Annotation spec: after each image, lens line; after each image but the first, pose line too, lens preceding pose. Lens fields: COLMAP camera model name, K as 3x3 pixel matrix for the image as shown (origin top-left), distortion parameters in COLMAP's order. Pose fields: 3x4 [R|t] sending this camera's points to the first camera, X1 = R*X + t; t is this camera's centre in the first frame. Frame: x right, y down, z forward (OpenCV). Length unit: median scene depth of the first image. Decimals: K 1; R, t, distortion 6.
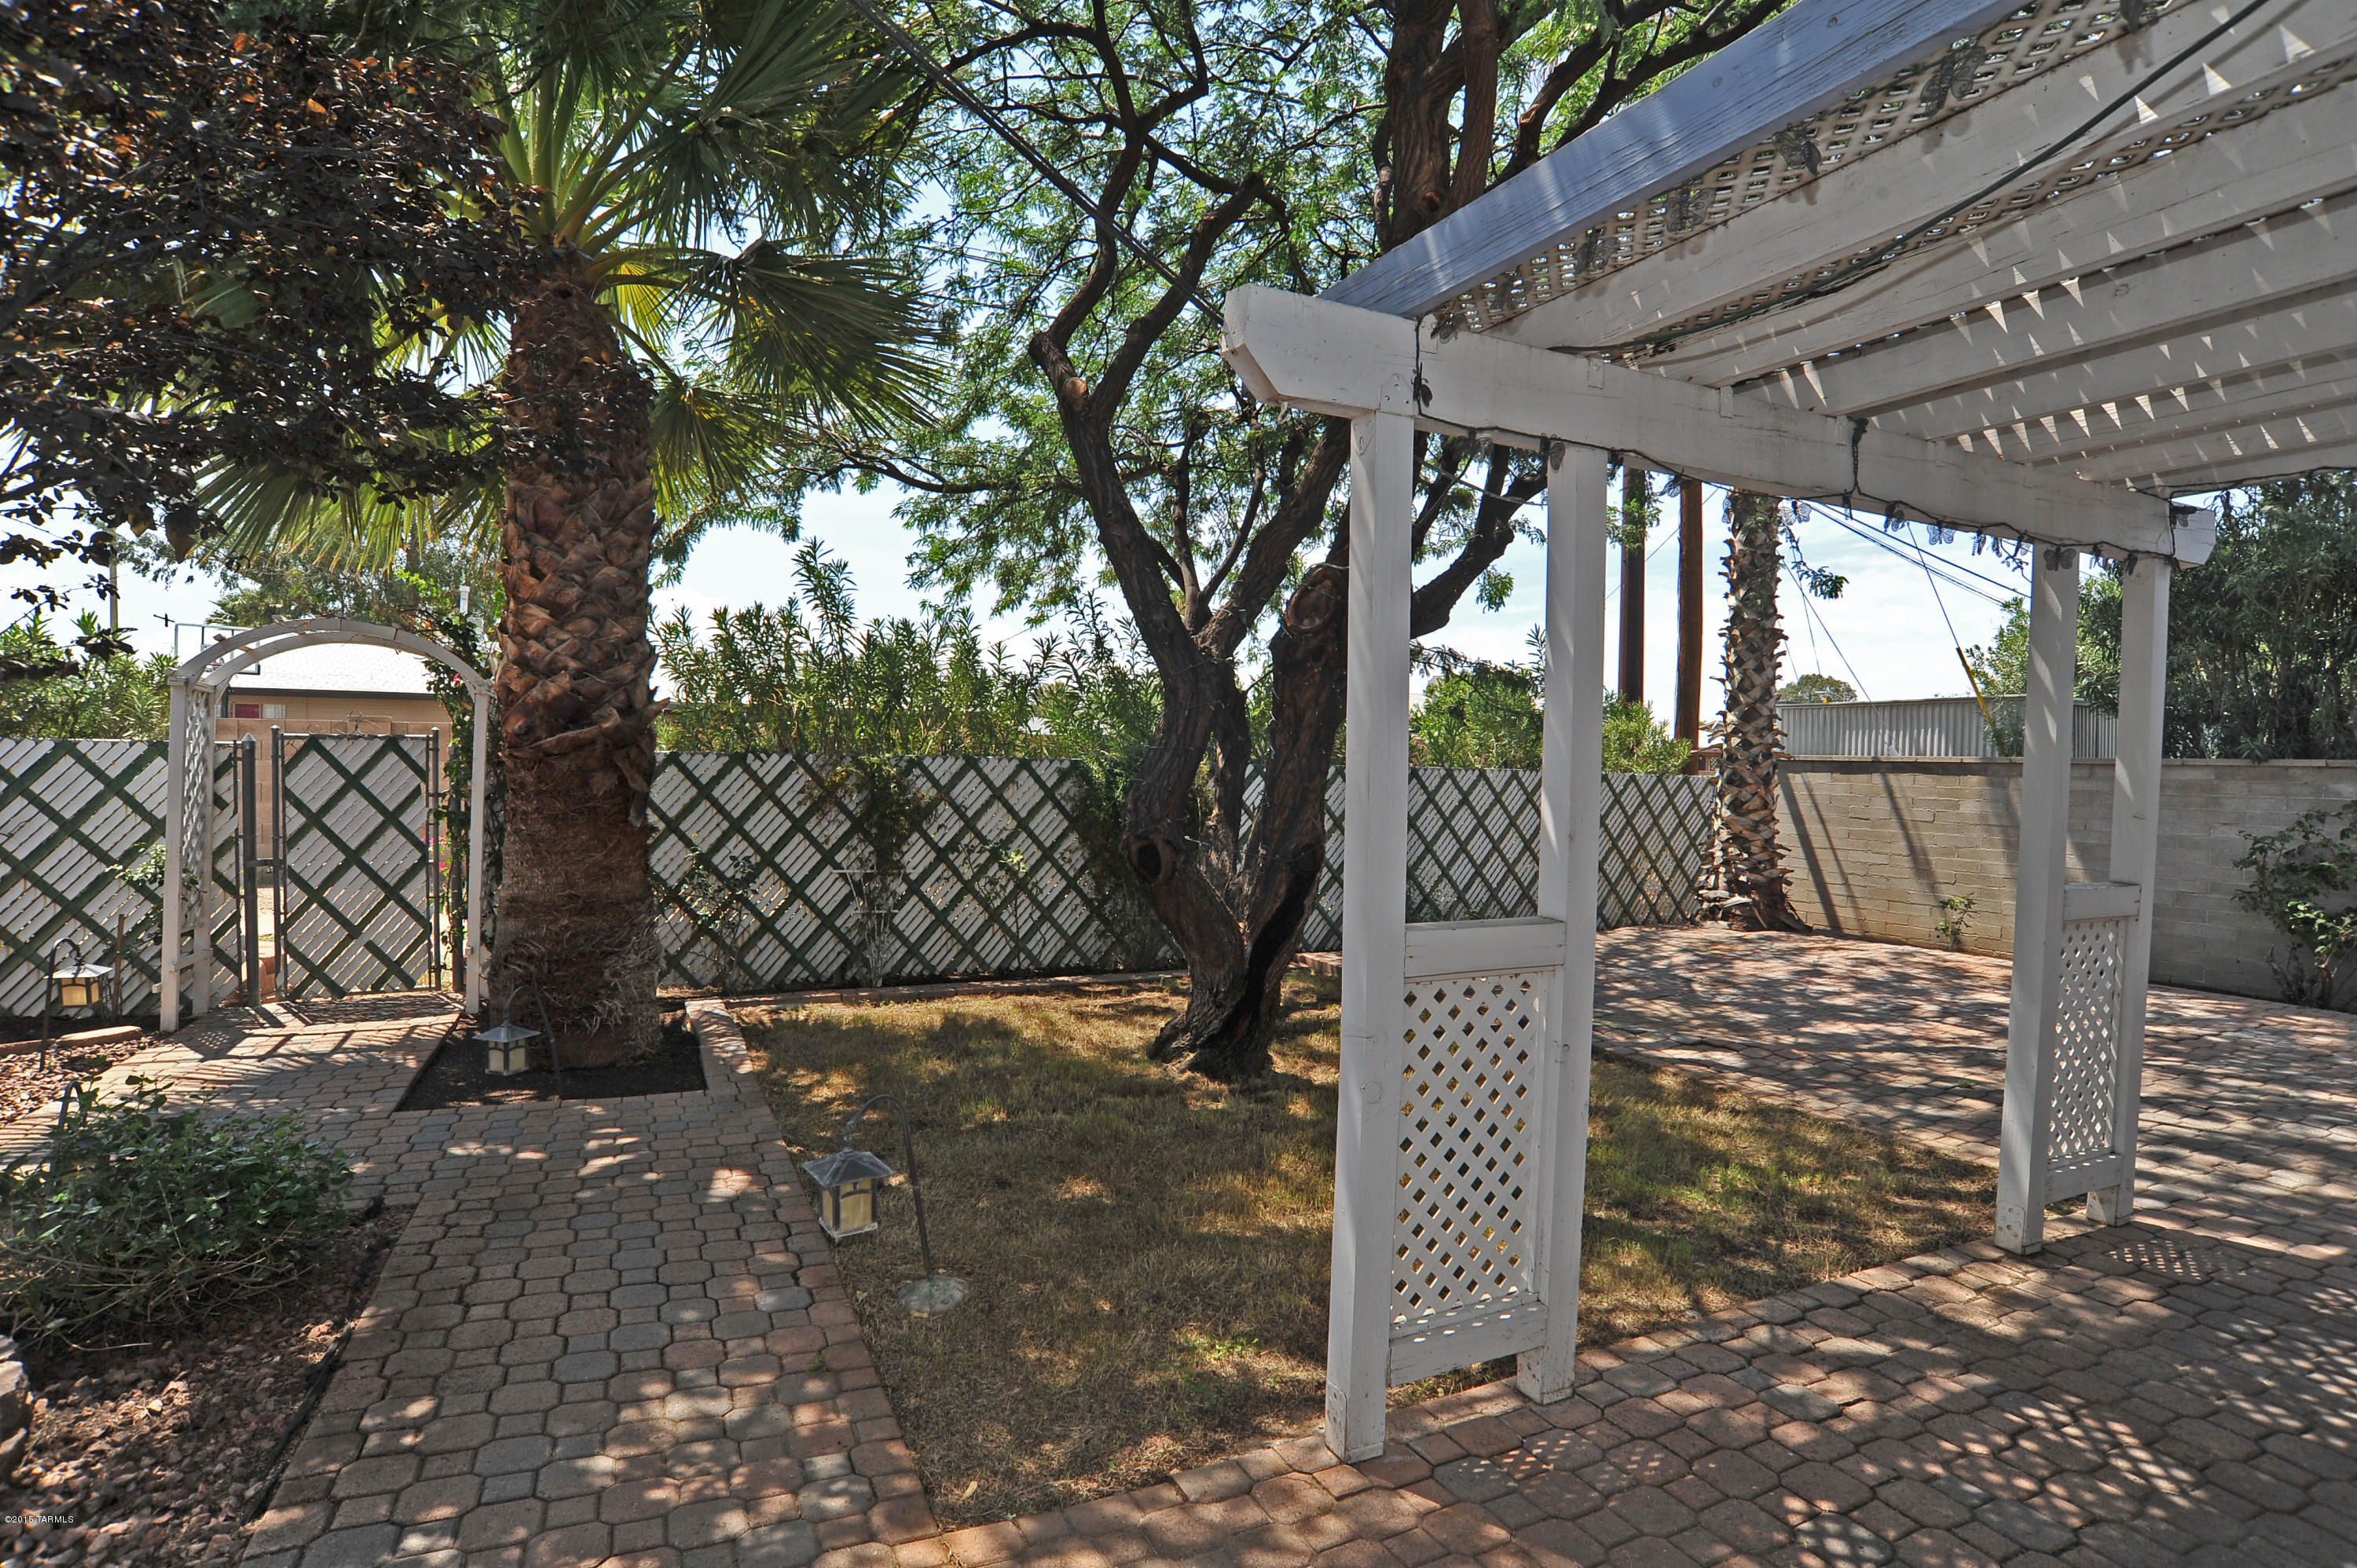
lens RADIAL K [[1194.3, 0, 1175.0], [0, 1194.3, 794.8], [0, 0, 1]] dist [-0.103182, 0.054435]
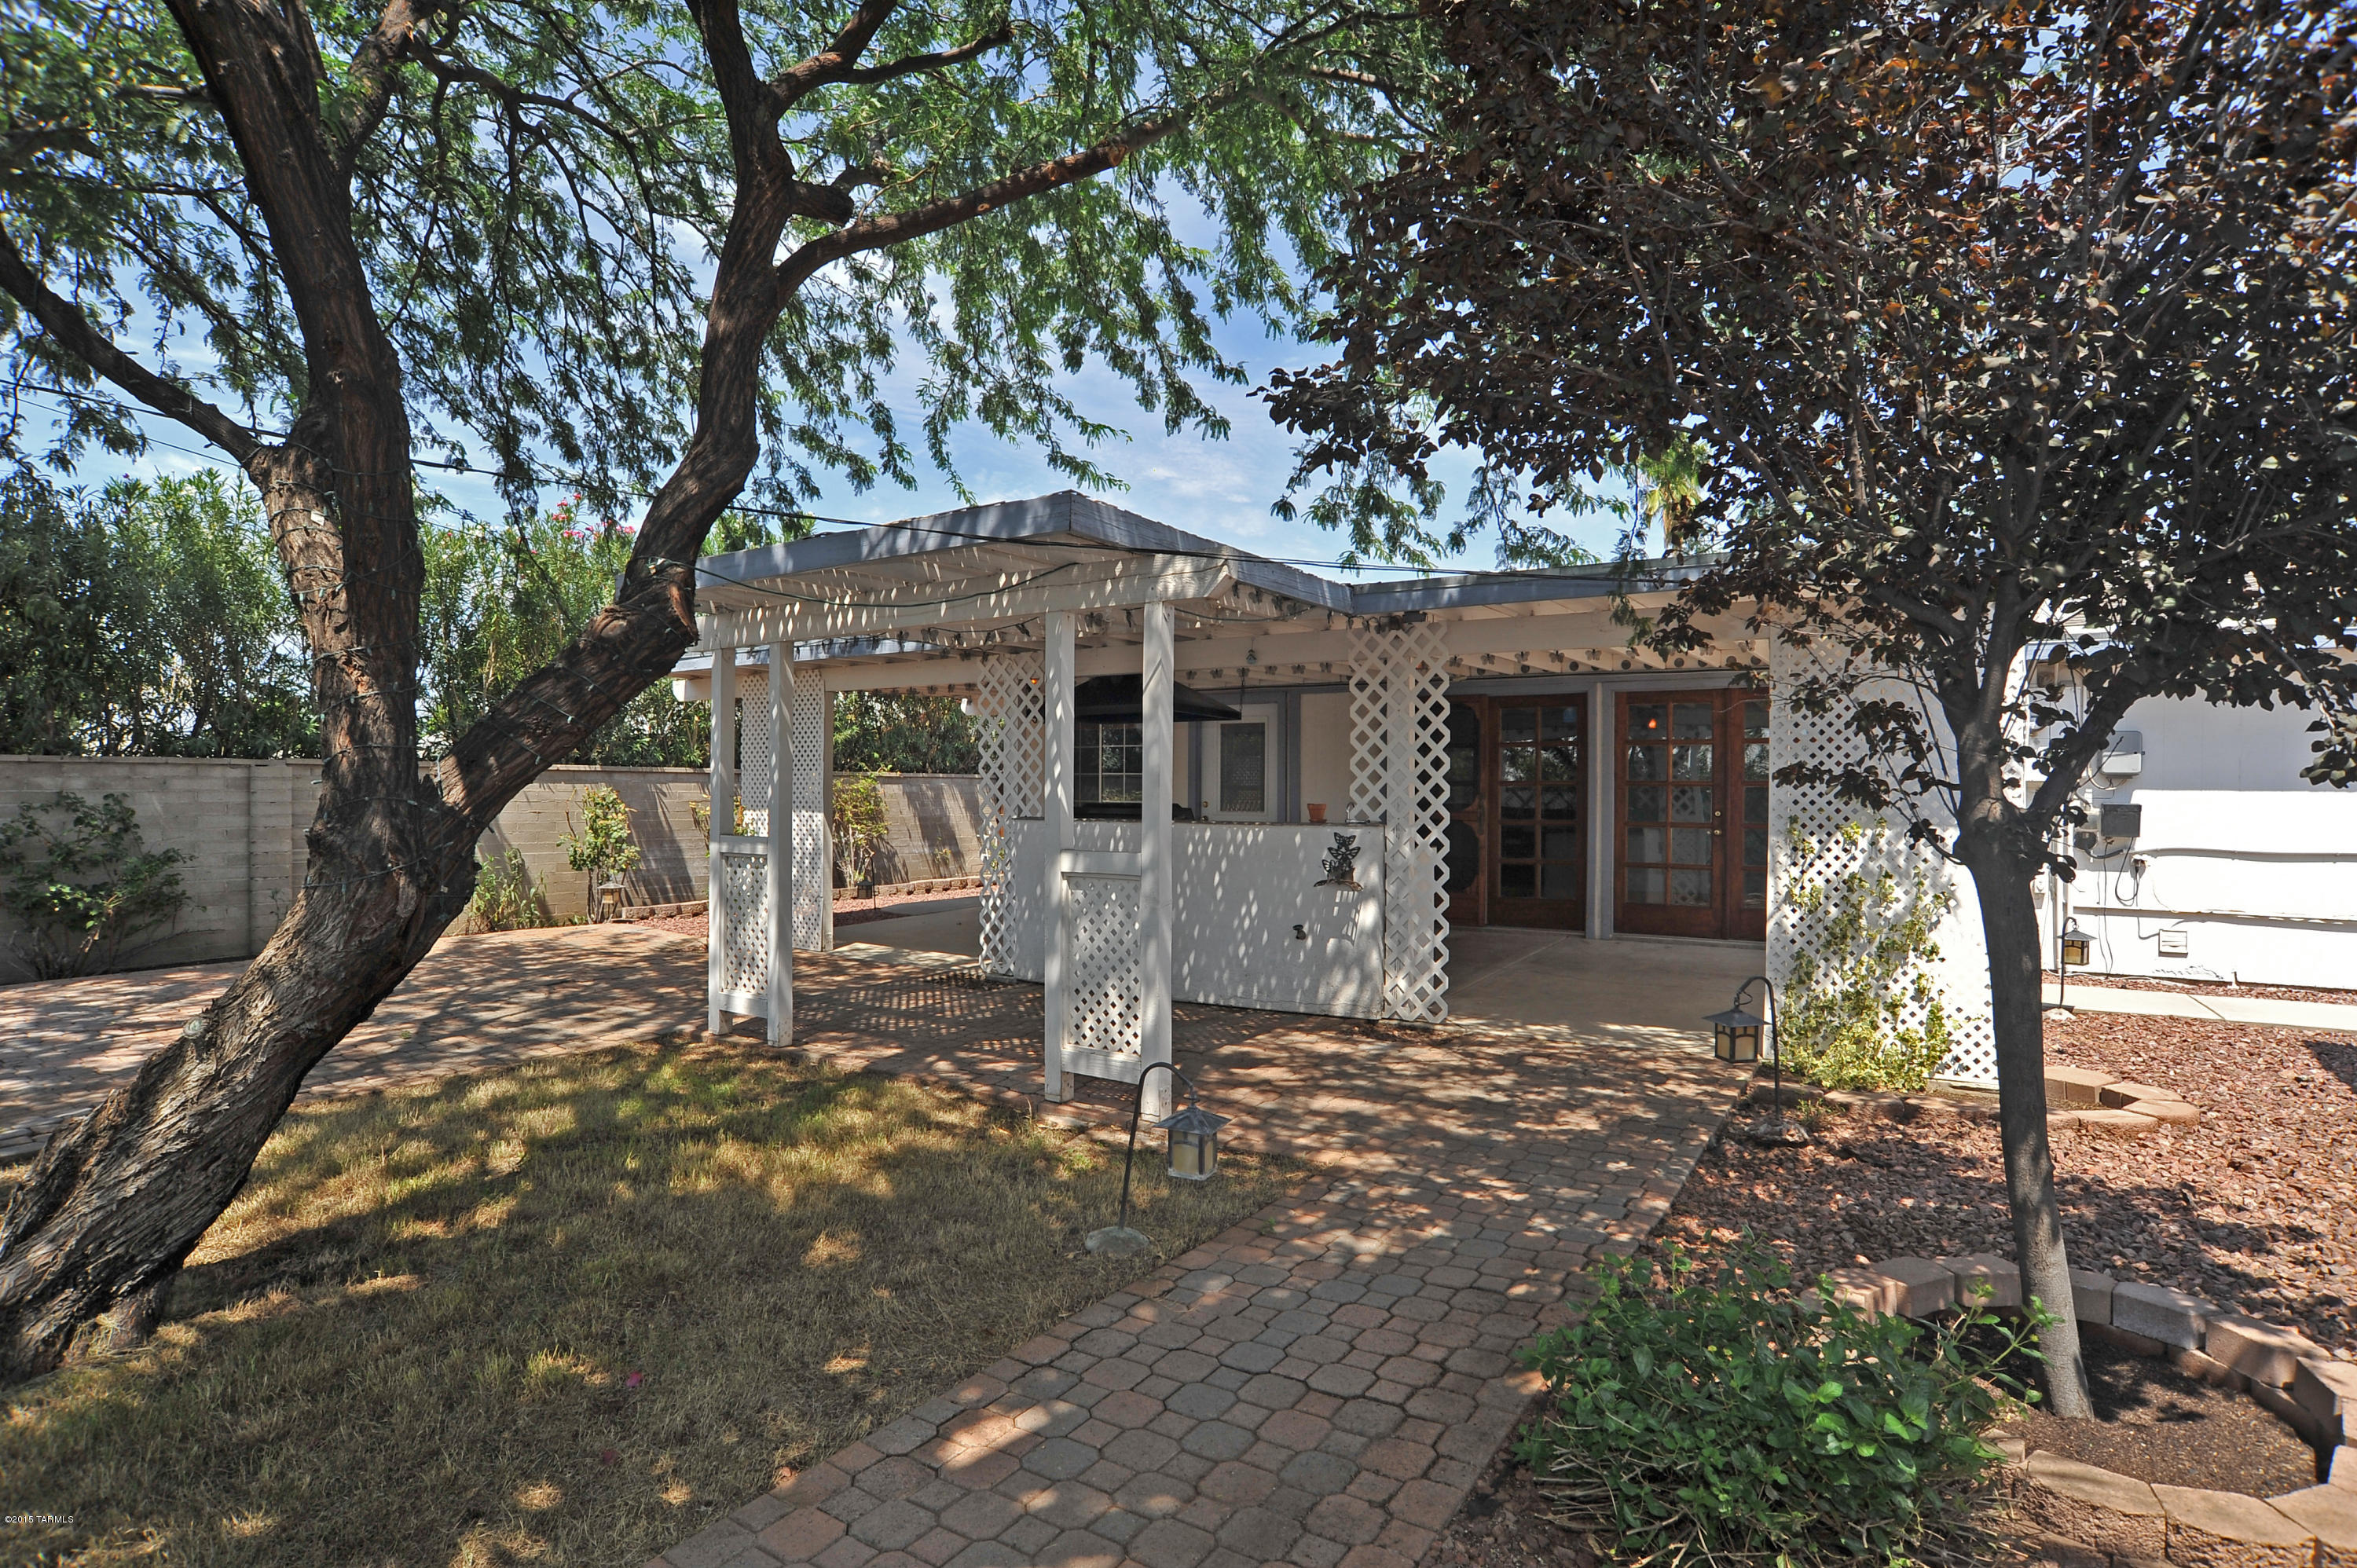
lens RADIAL K [[1194.3, 0, 1175.0], [0, 1194.3, 794.8], [0, 0, 1]] dist [-0.103182, 0.054435]
pose [[-0.522291, -0.026836, 0.852345, -1.485310], [0.013655, 0.999113, 0.039824, -0.064566], [-0.852658, 0.032438, -0.521461, 1.897291]]
